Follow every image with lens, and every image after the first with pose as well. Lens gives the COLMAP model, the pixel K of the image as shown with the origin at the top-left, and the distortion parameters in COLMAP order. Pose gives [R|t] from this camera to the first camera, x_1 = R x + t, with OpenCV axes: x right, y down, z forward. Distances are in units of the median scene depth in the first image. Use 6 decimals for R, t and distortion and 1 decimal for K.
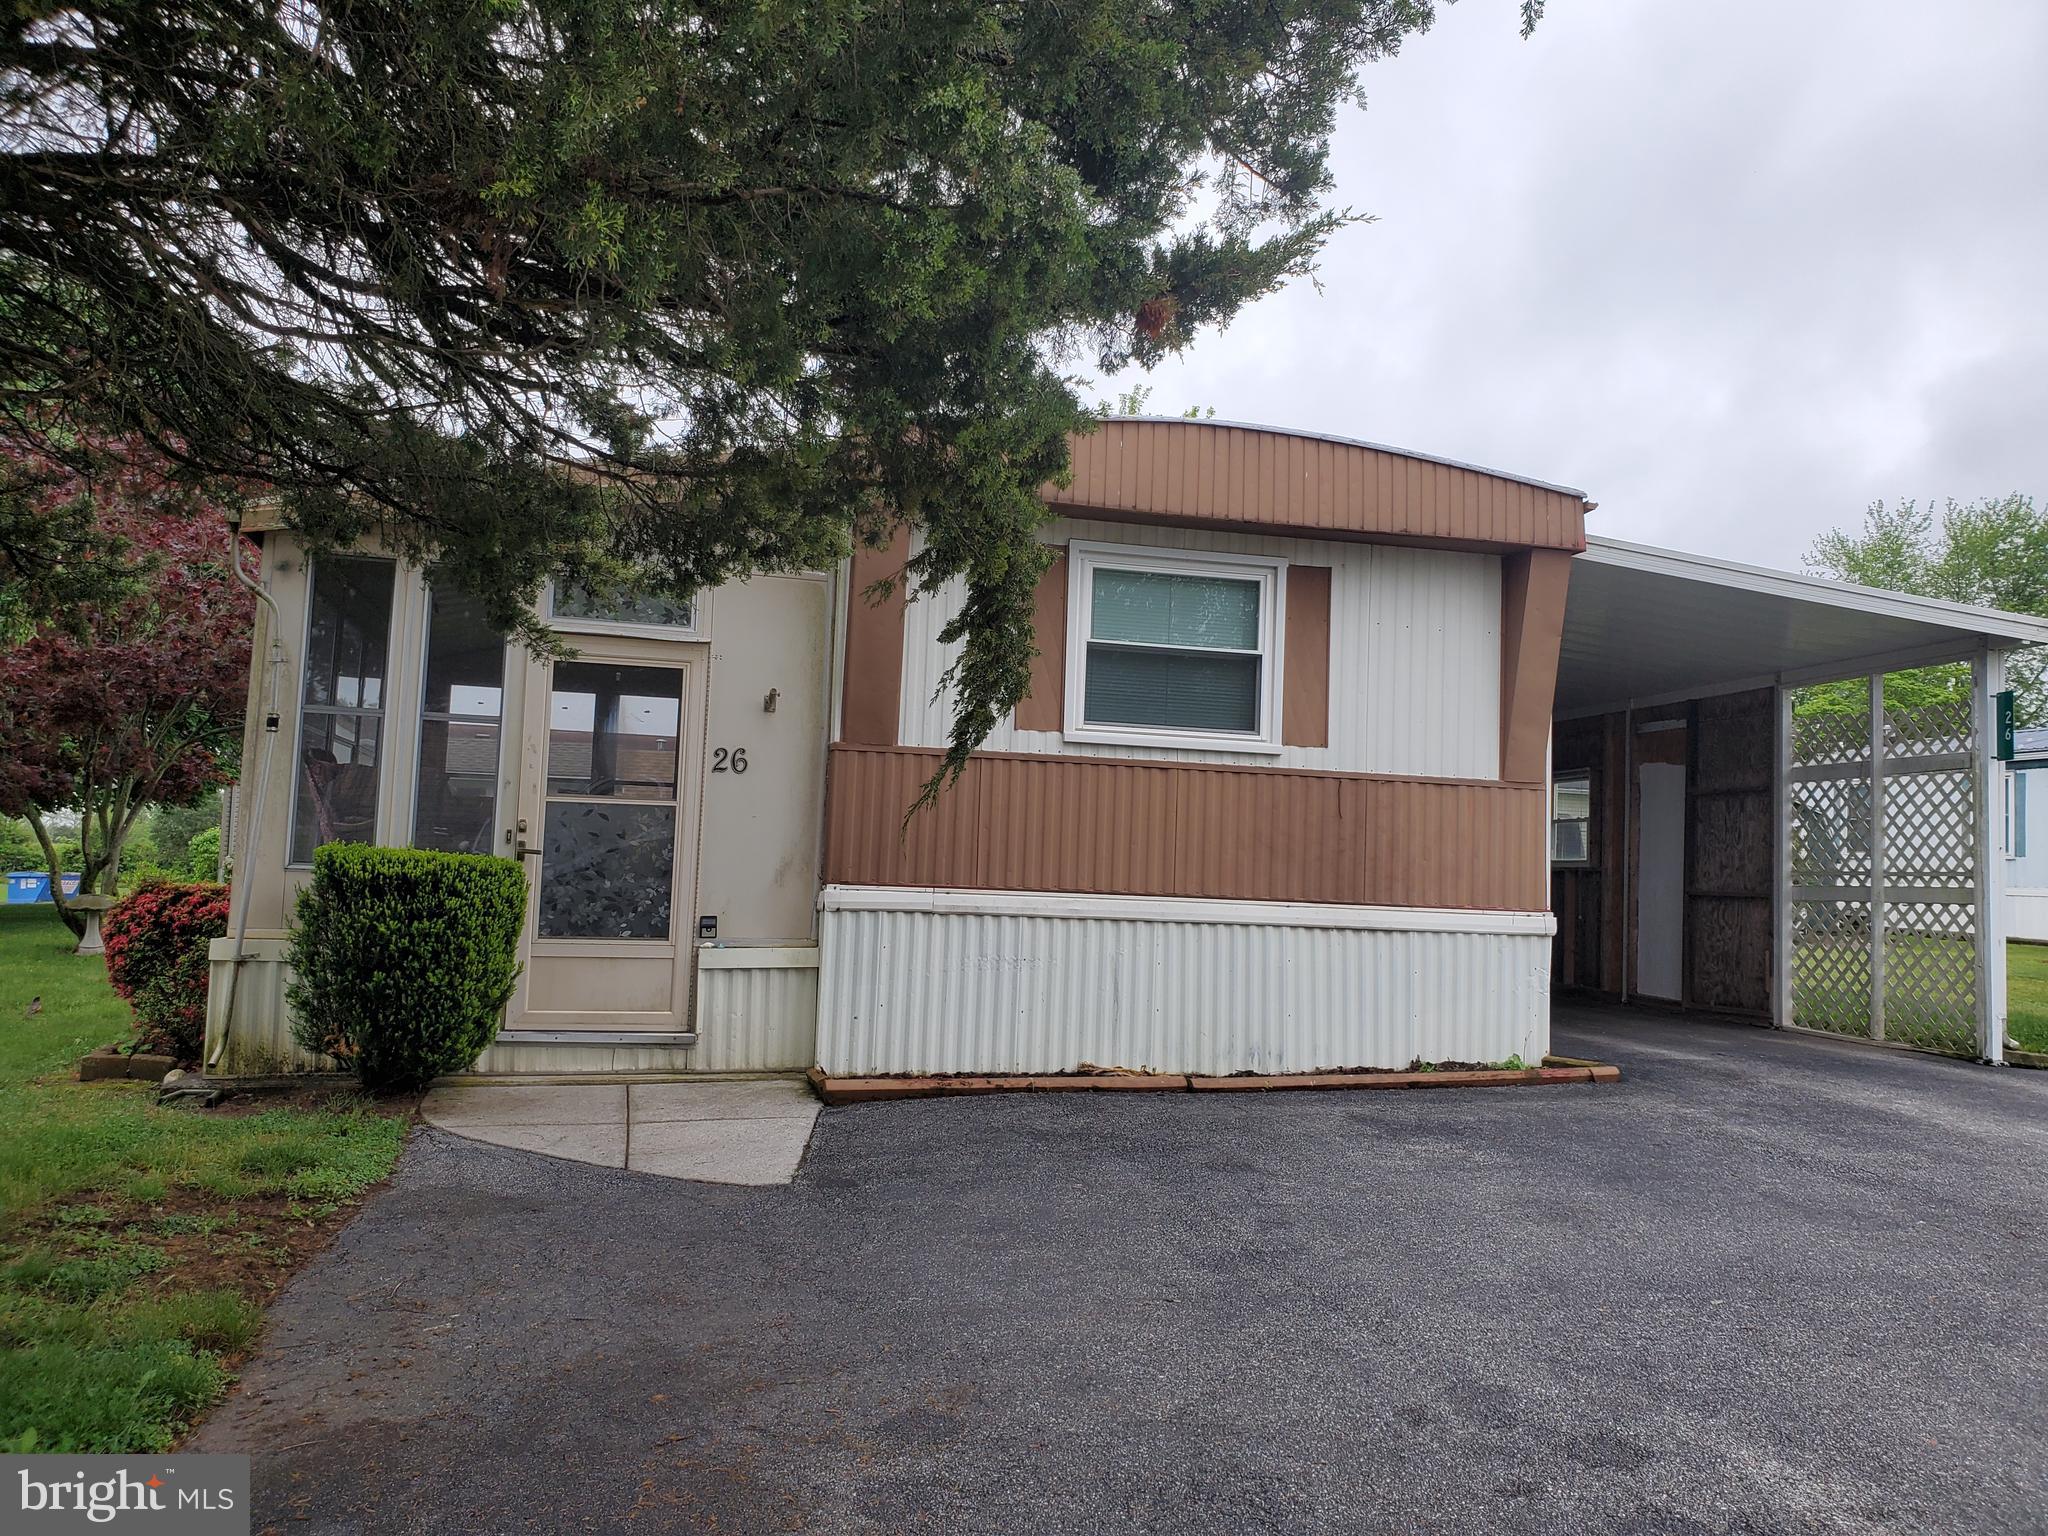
lens RADIAL K [[1549.9, 0, 1024.5], [0, 1549.9, 729.5], [0, 0, 1]] dist [0.103045, -0.000407]
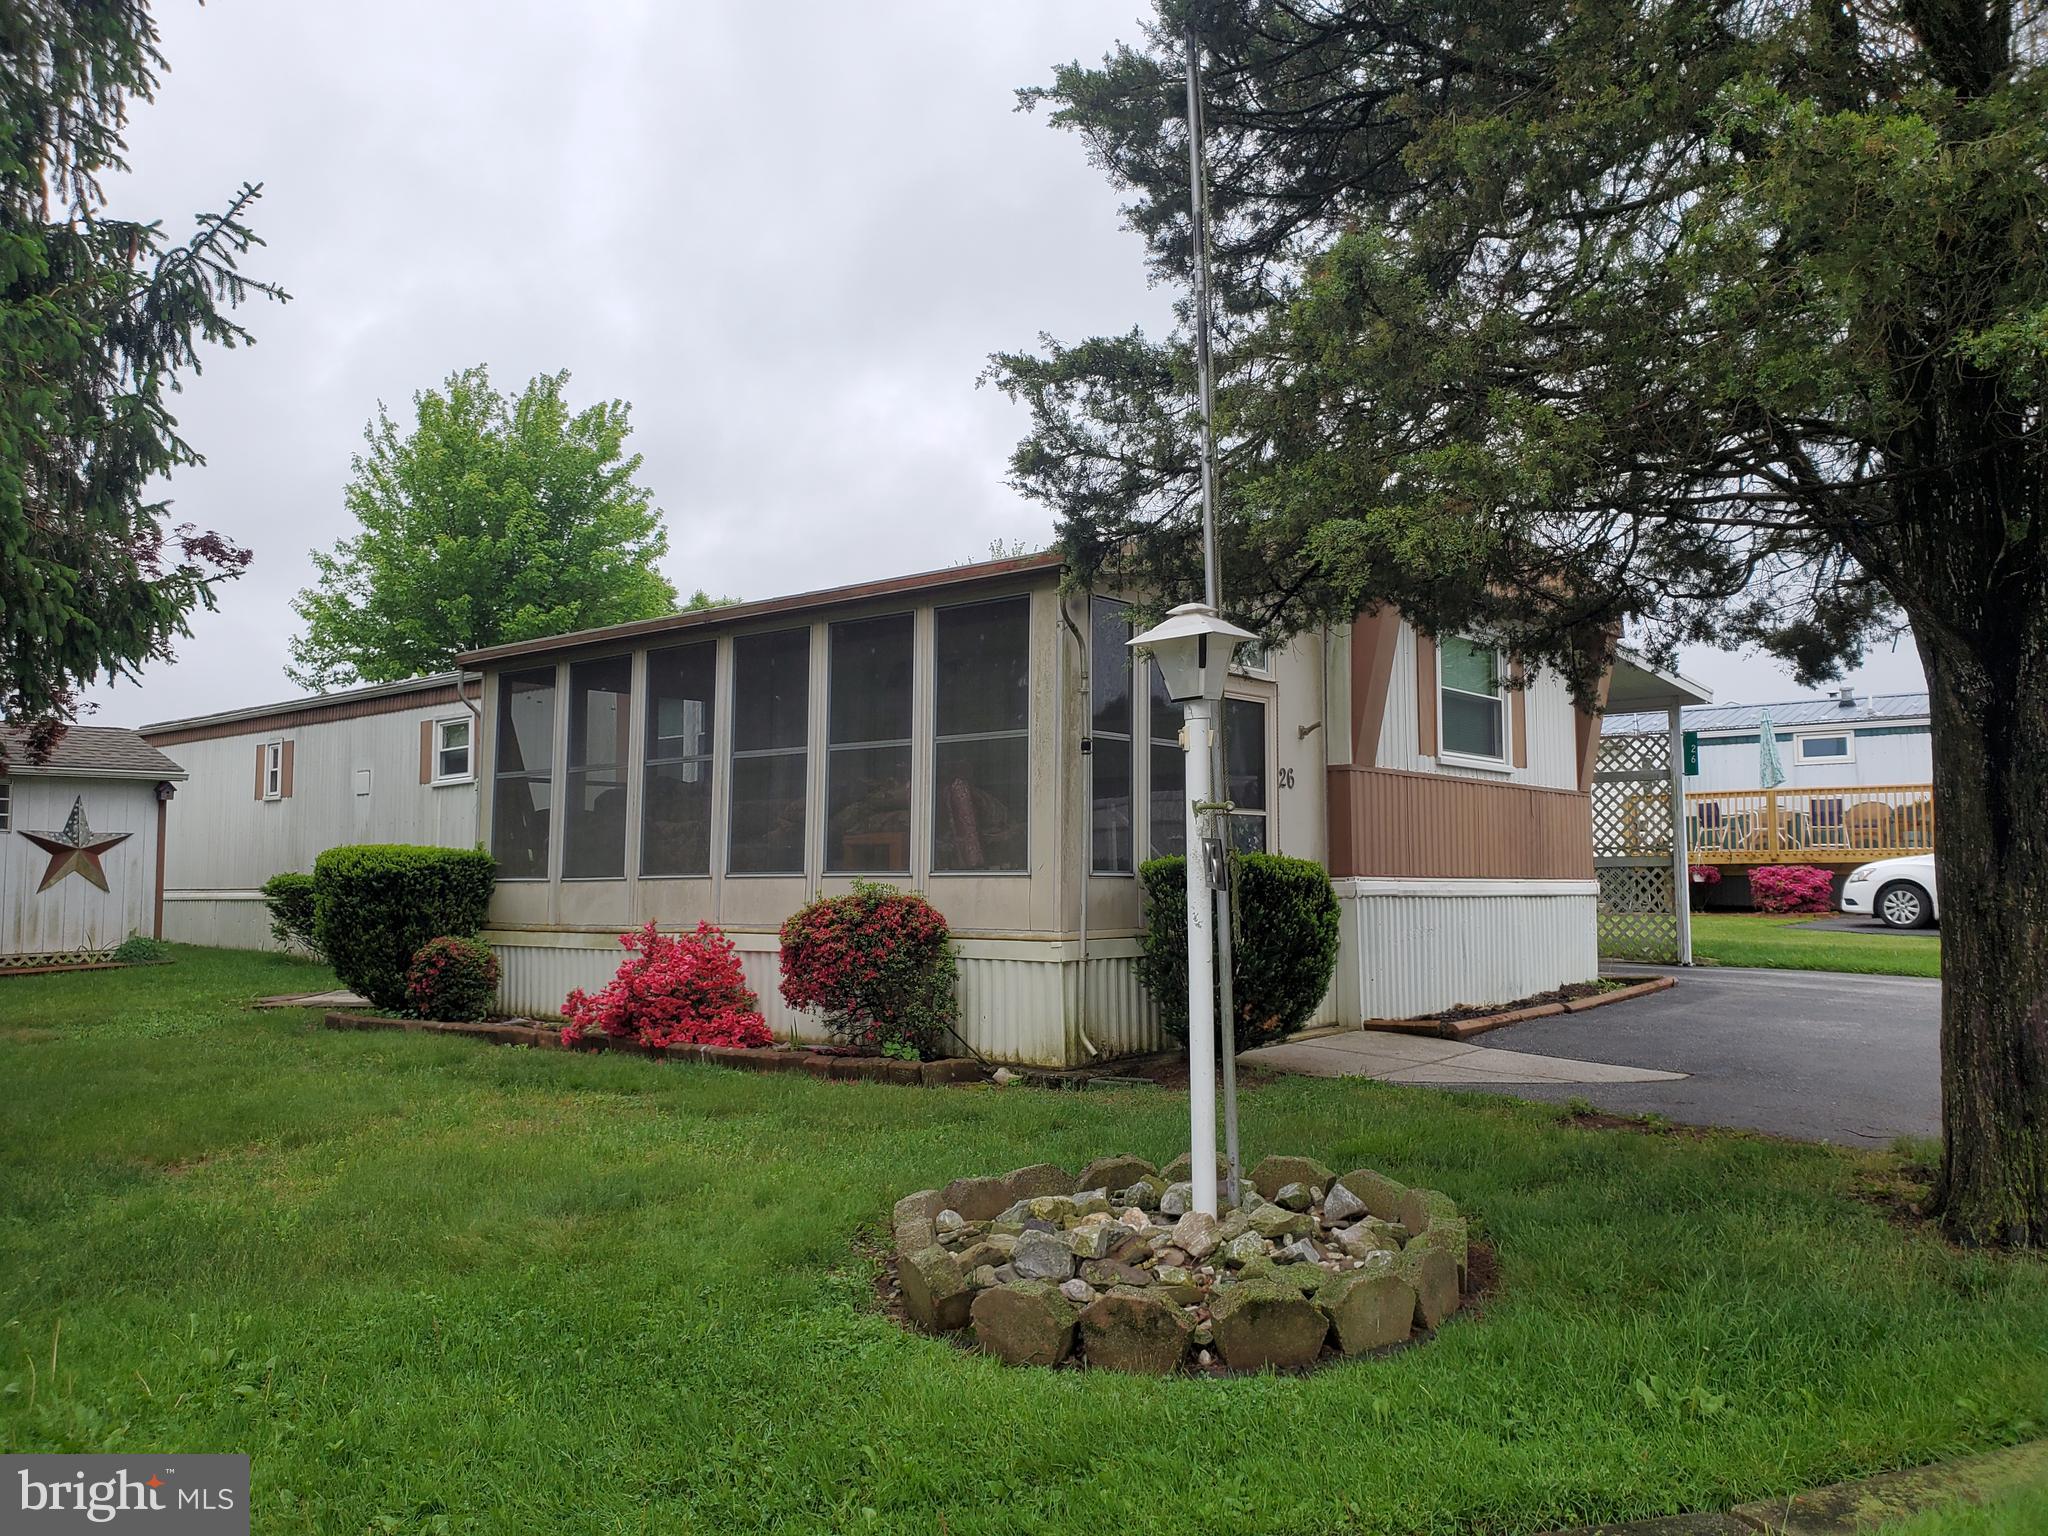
lens RADIAL K [[1659.3, 0, 1024.0], [0, 1659.3, 768.0], [0, 0, 1]] dist [-0.002772, -0.000328]
pose [[0.802382, 0.001726, 0.596809, -1.061543], [-0.016835, 0.999663, 0.019744, -0.010257], [-0.596574, -0.025889, 0.802140, 0.077337]]
